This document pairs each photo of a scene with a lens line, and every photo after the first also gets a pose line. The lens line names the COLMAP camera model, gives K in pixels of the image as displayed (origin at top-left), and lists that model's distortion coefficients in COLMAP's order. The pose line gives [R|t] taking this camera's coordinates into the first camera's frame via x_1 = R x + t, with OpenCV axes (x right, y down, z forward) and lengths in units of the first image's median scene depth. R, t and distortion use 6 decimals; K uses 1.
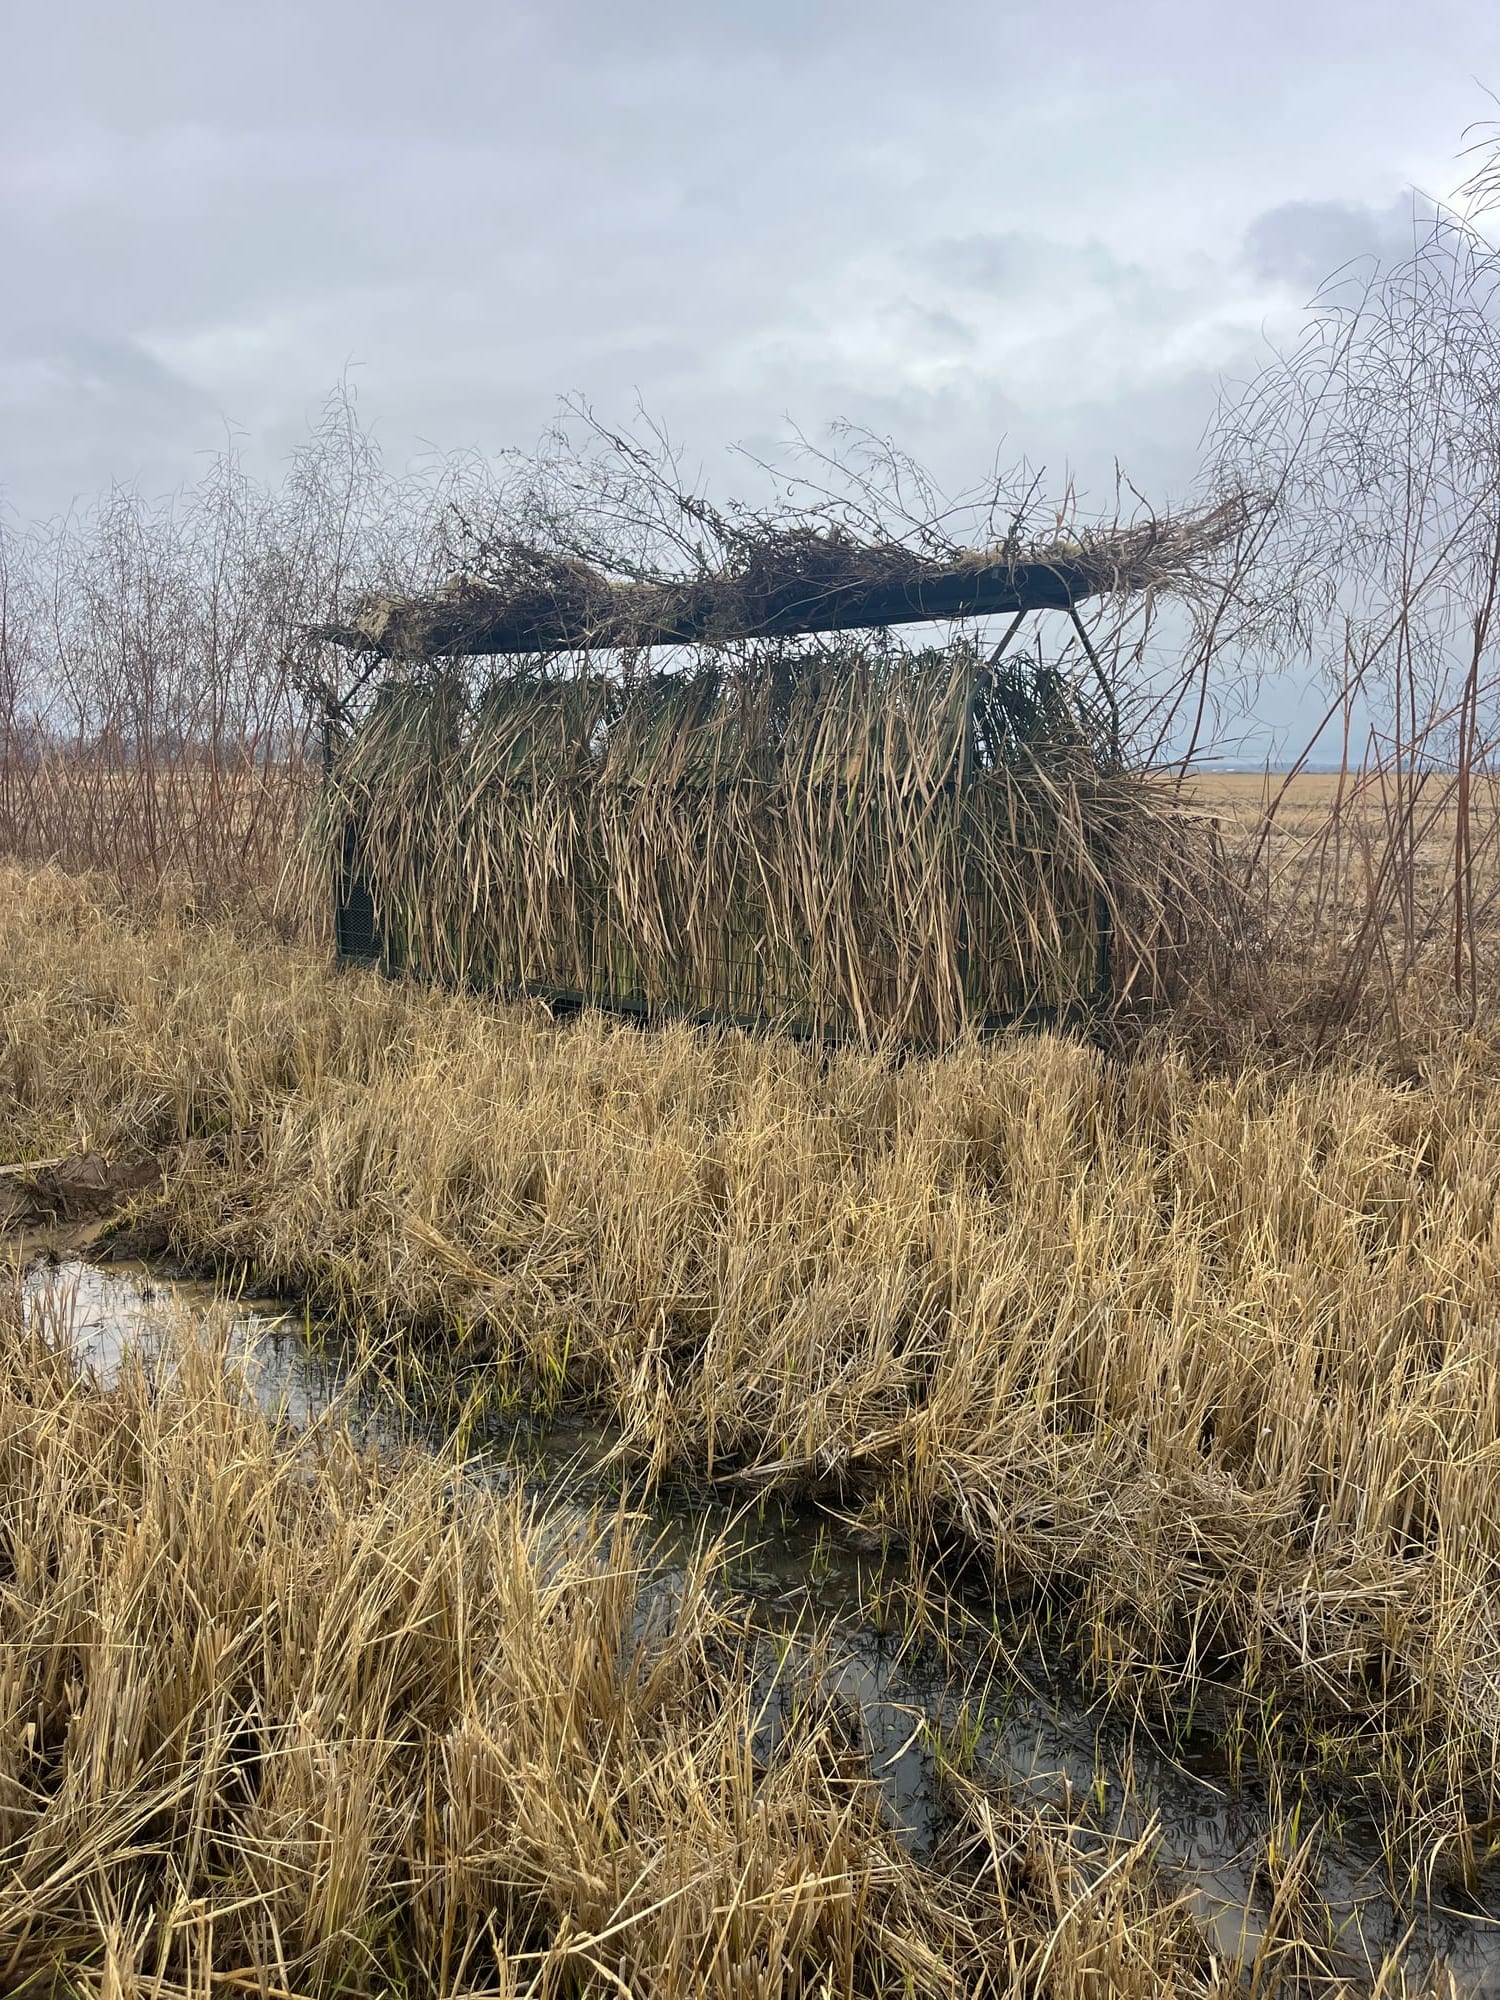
lens RADIAL K [[1485.3, 0, 750.0], [0, 1485.3, 1000.0], [0, 0, 1]] dist [0.047939, -0.069247]
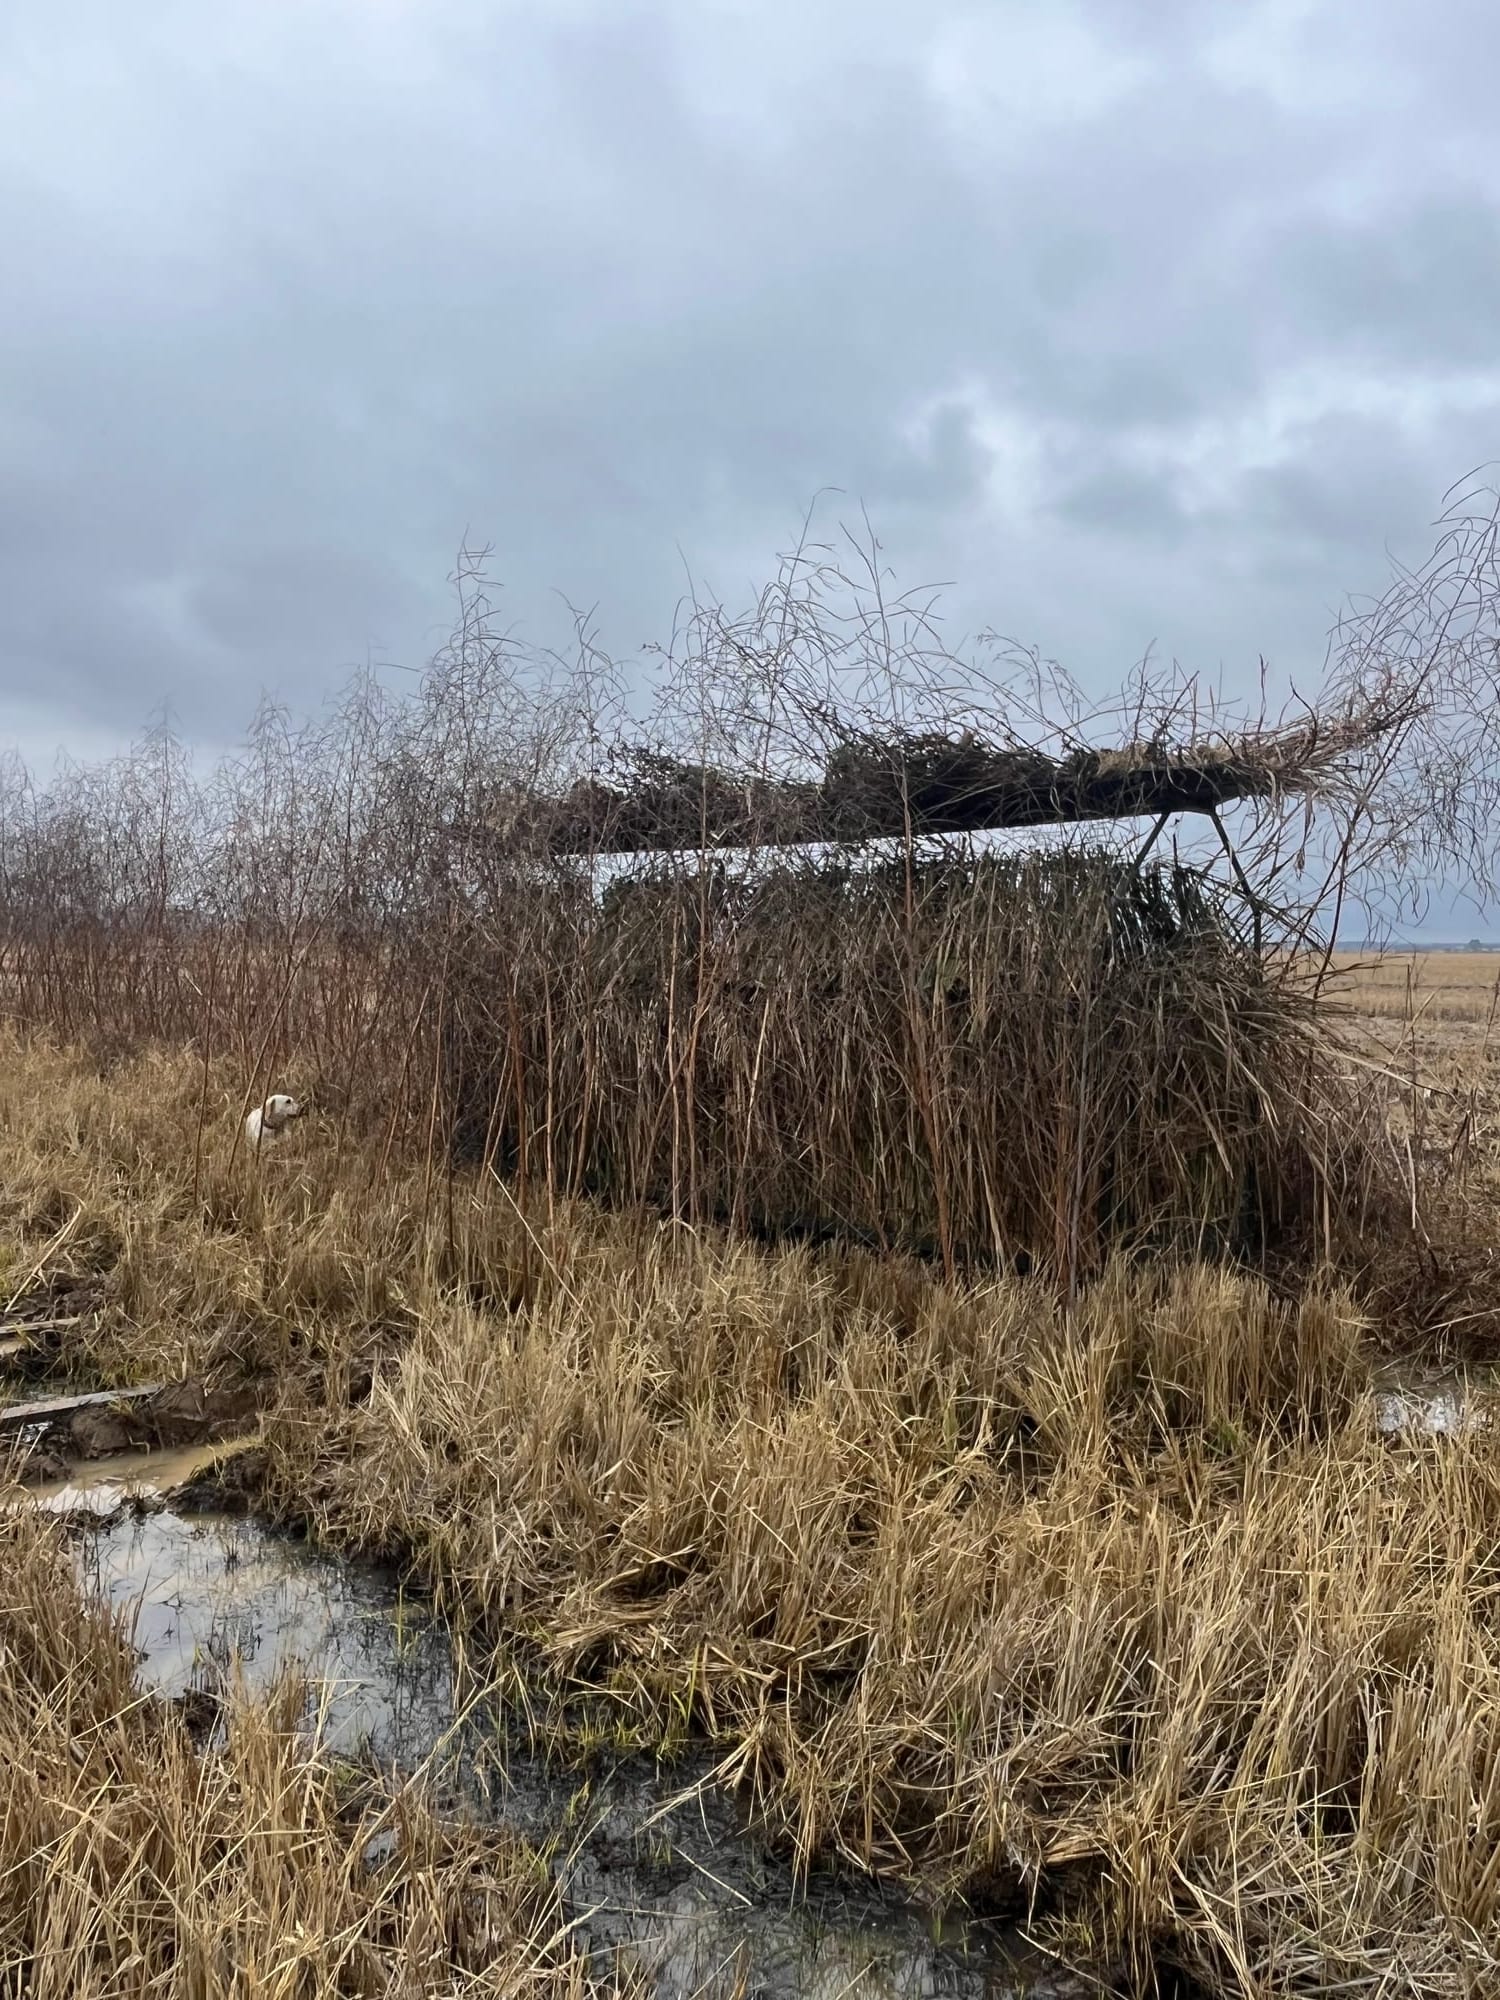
lens RADIAL K [[1336.8, 0, 750.0], [0, 1336.8, 1000.0], [0, 0, 1]] dist [0.056782, -0.167743]
pose [[0.998153, 0.007290, -0.060307, -0.033678], [-0.013452, 0.994650, -0.102419, -0.052201], [0.059238, 0.103041, 0.992912, 0.141586]]
